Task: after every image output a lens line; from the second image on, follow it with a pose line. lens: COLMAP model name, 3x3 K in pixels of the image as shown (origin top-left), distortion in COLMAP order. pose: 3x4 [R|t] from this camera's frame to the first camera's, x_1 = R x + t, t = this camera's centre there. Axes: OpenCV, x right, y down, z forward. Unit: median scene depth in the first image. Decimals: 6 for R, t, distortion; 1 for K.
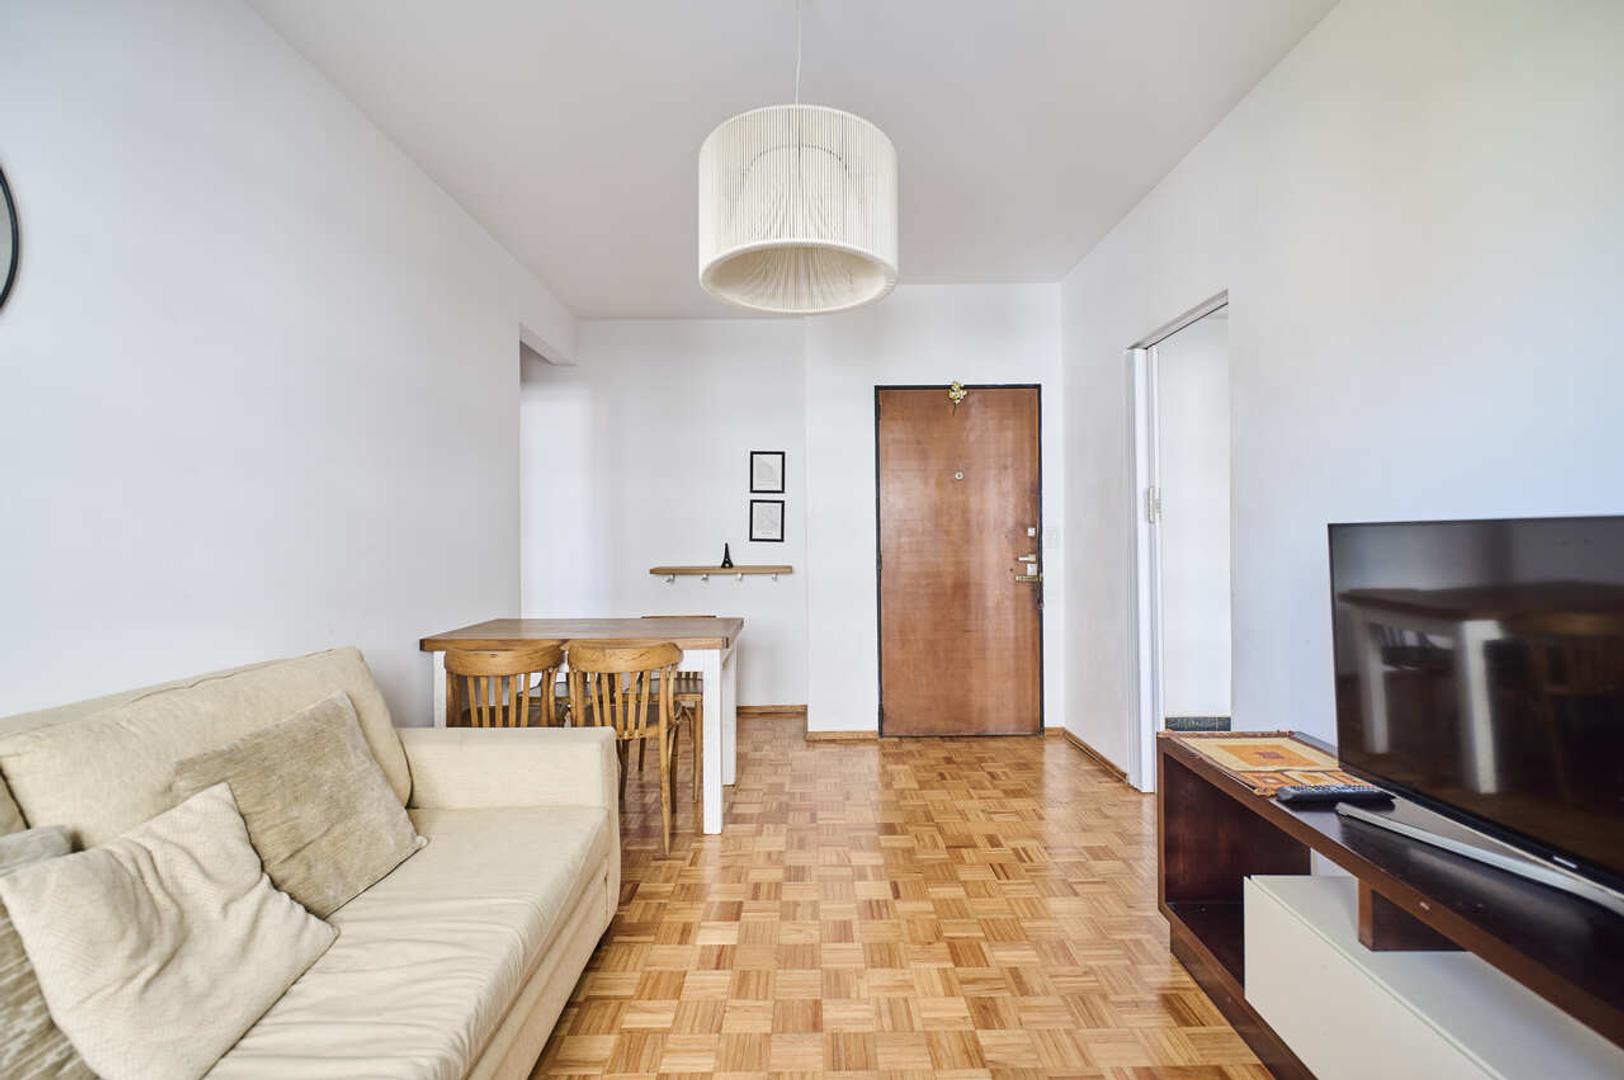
lens RADIAL K [[700.5, 0, 818.5], [0, 700.5, 538.0], [0, 0, 1]] dist [0.000018, -0.000845]
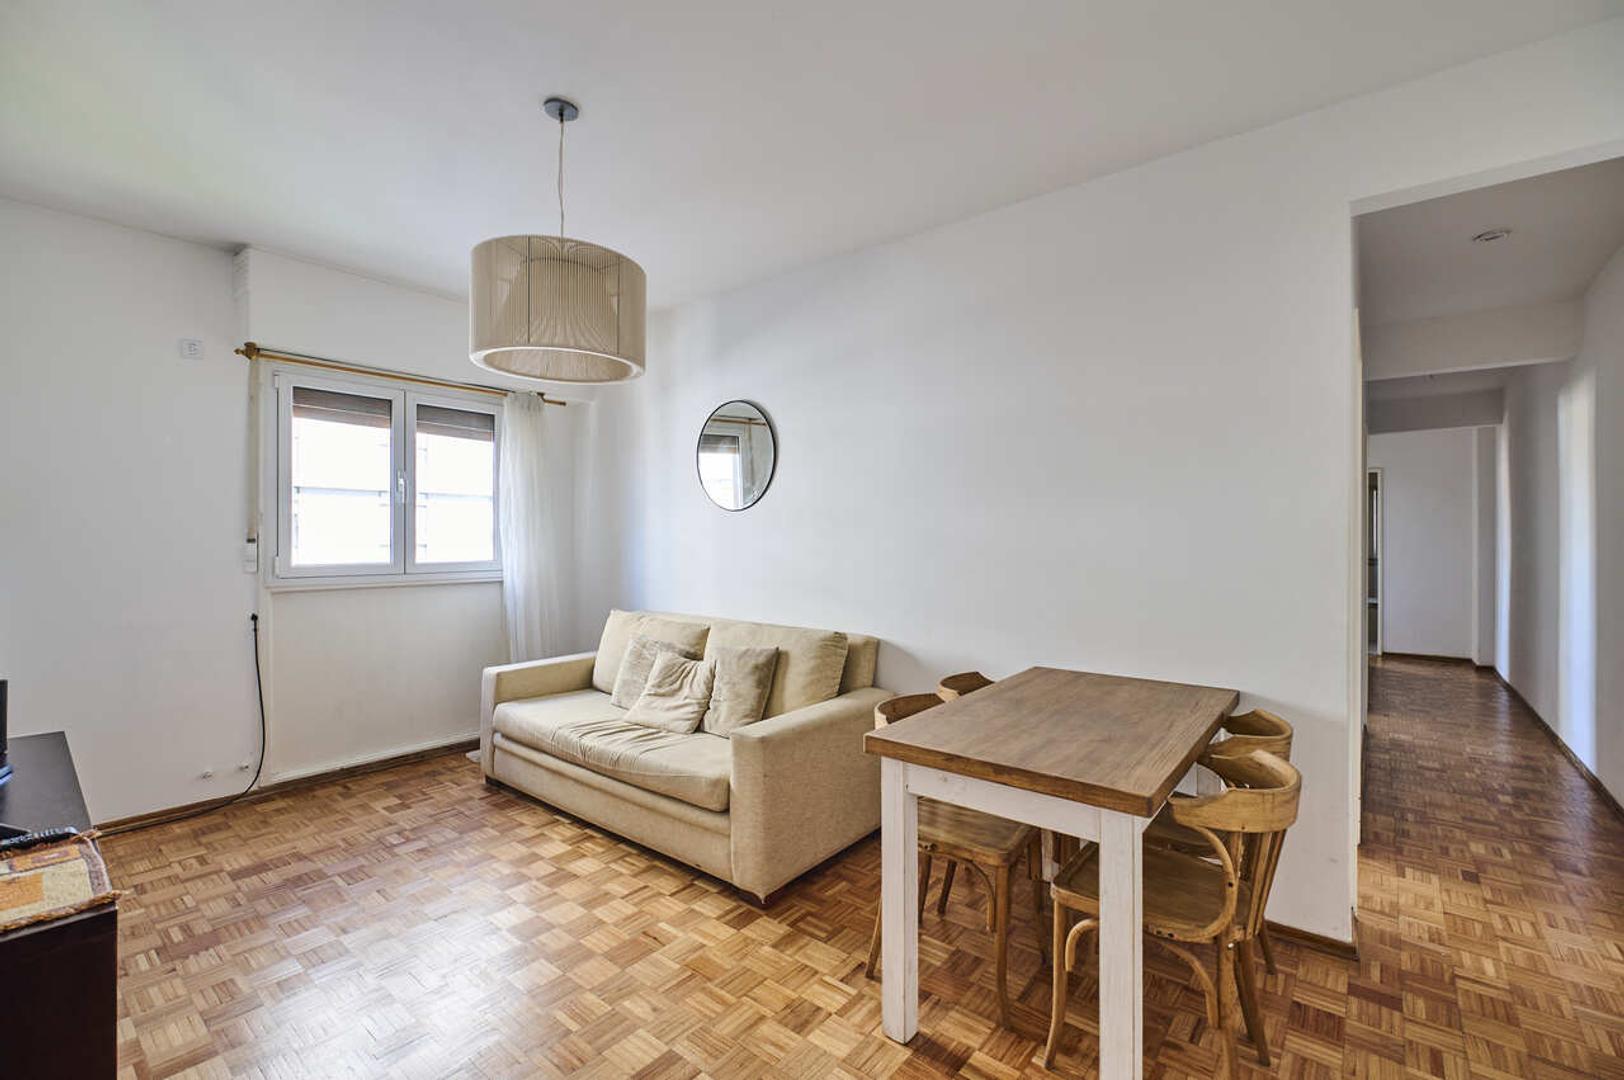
lens RADIAL K [[700.5, 0, 818.5], [0, 700.5, 538.0], [0, 0, 1]] dist [0.000018, -0.000845]
pose [[-0.628222, 0.006592, -0.778006, 0.287474], [0.005061, 0.999978, 0.004386, -0.033597], [0.778018, -0.001182, -0.628241, 0.952477]]
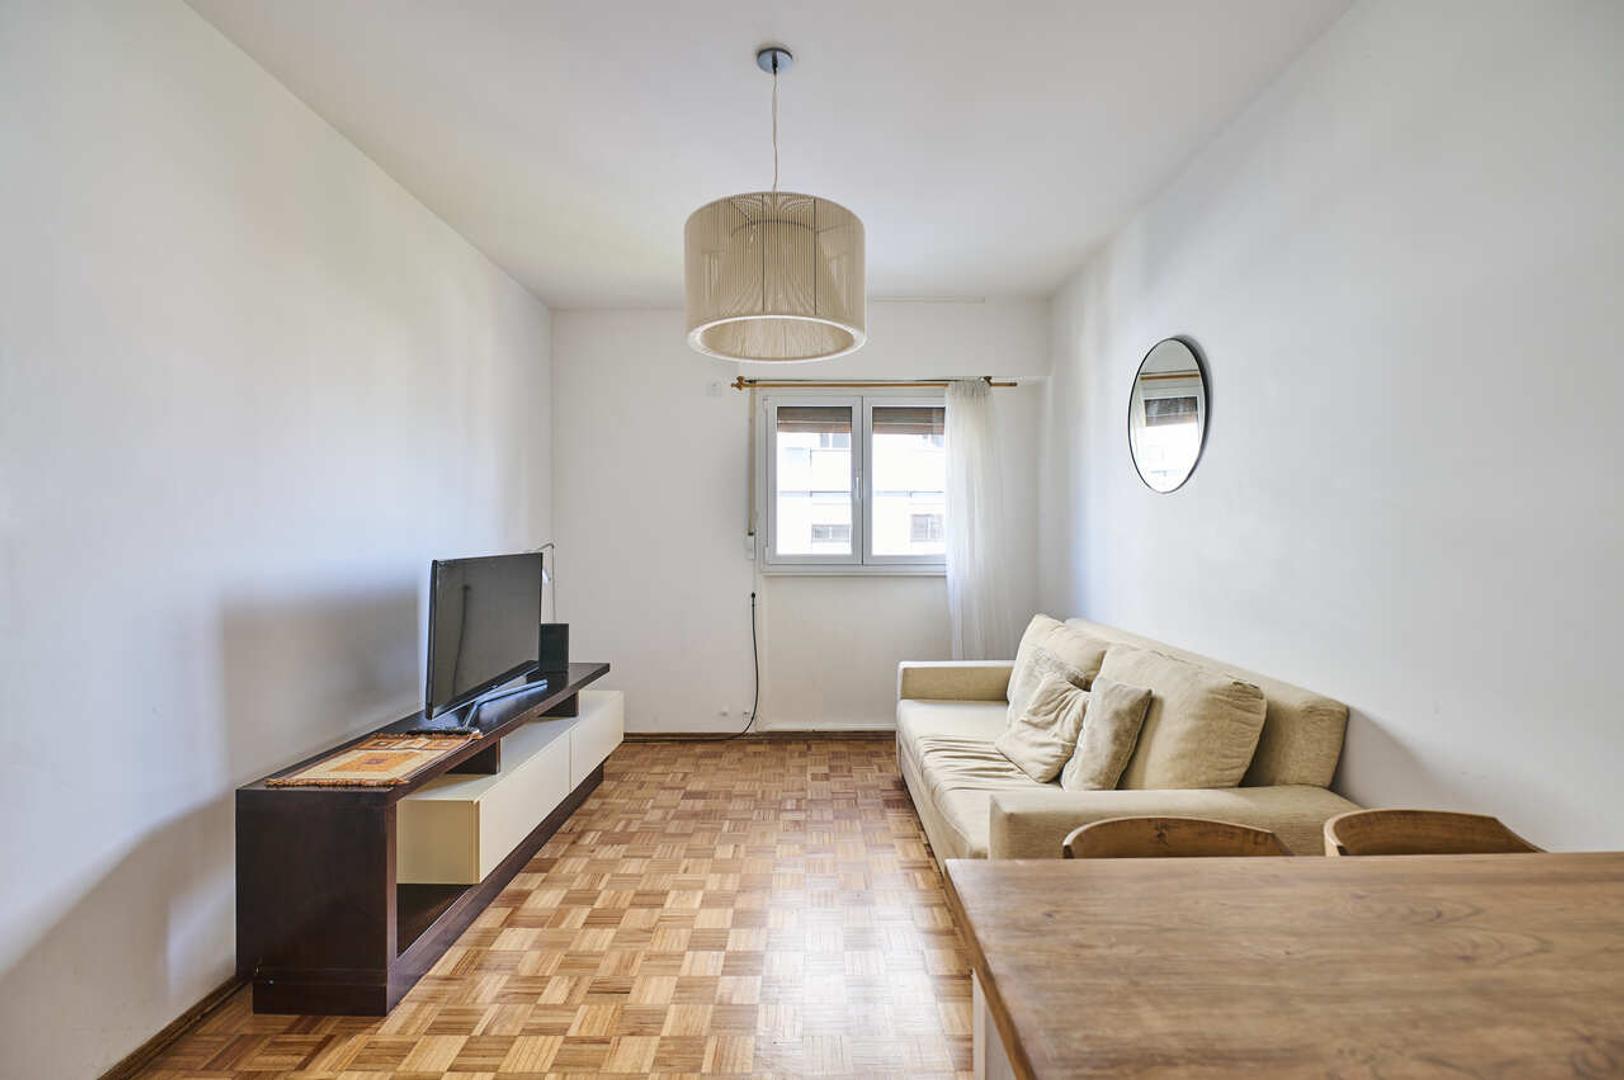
lens RADIAL K [[700.5, 0, 818.5], [0, 700.5, 538.0], [0, 0, 1]] dist [0.000018, -0.000845]
pose [[-0.999965, 0.006767, -0.004966, -0.040083], [0.006751, 0.999972, 0.003213, -0.026773], [0.004987, 0.003180, -0.999983, 0.953319]]
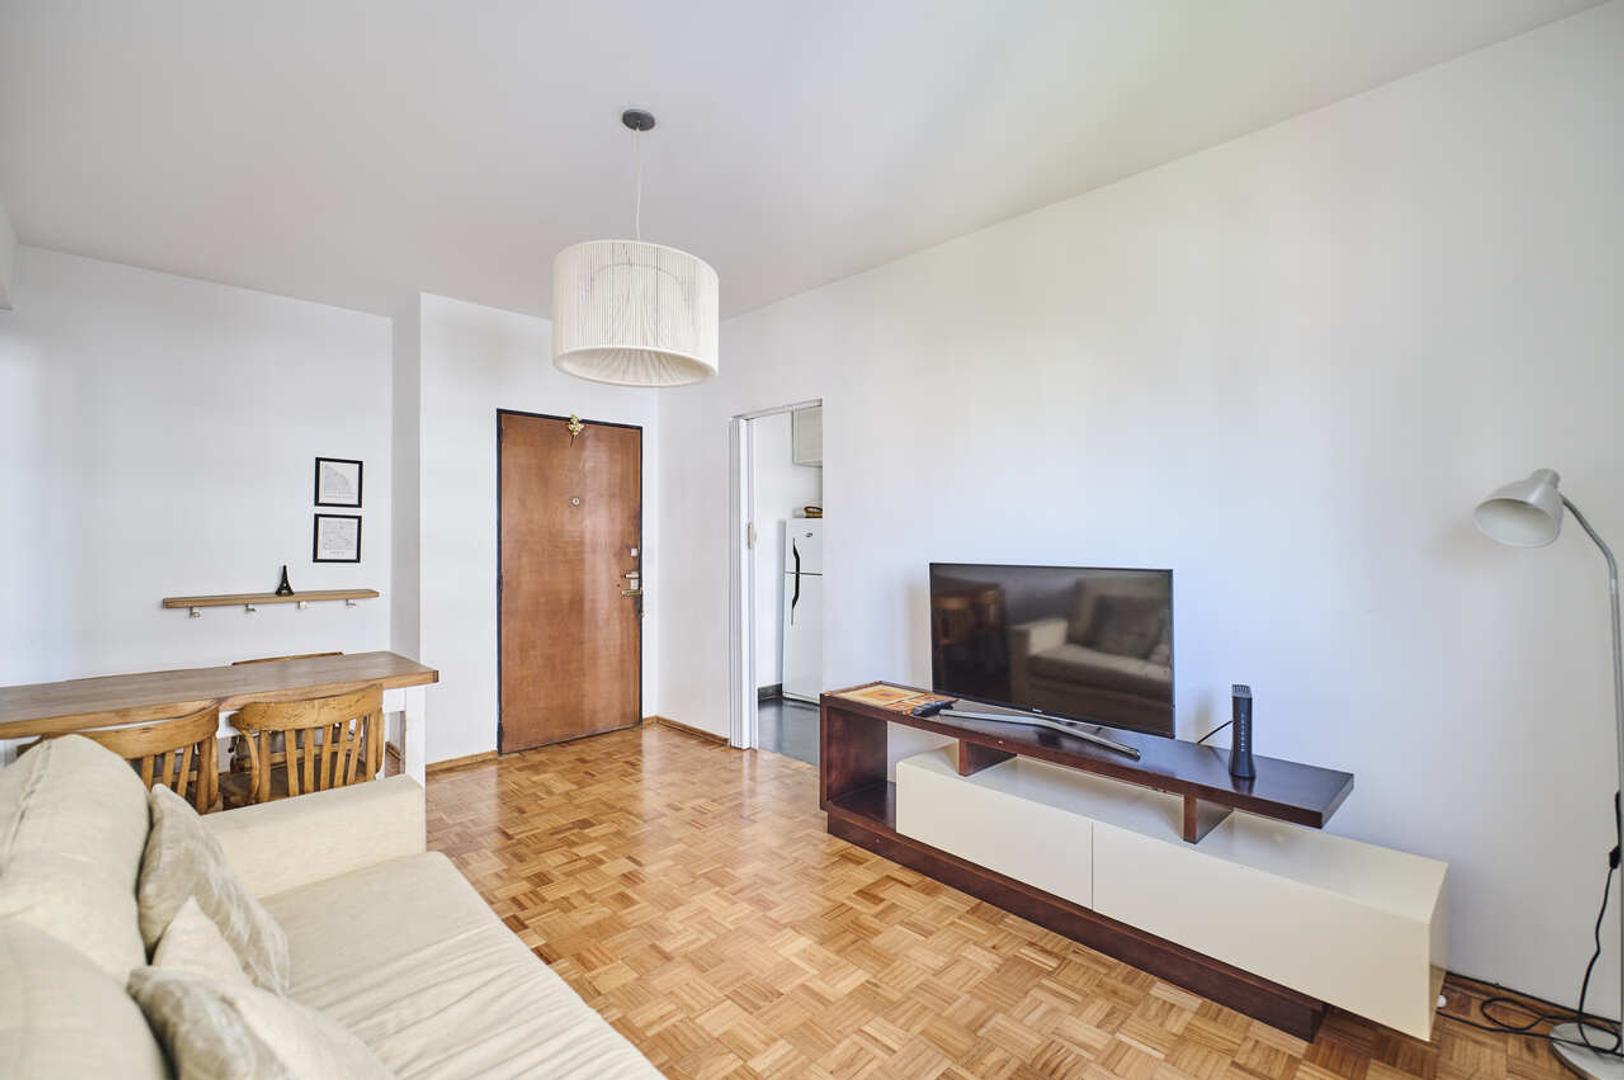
lens RADIAL K [[700.5, 0, 818.5], [0, 700.5, 538.0], [0, 0, 1]] dist [0.000018, -0.000845]
pose [[0.710096, 0.009255, 0.704044, -0.299838], [-0.006707, 0.999957, -0.006380, -0.027071], [-0.704073, -0.000191, 0.710127, -0.043982]]
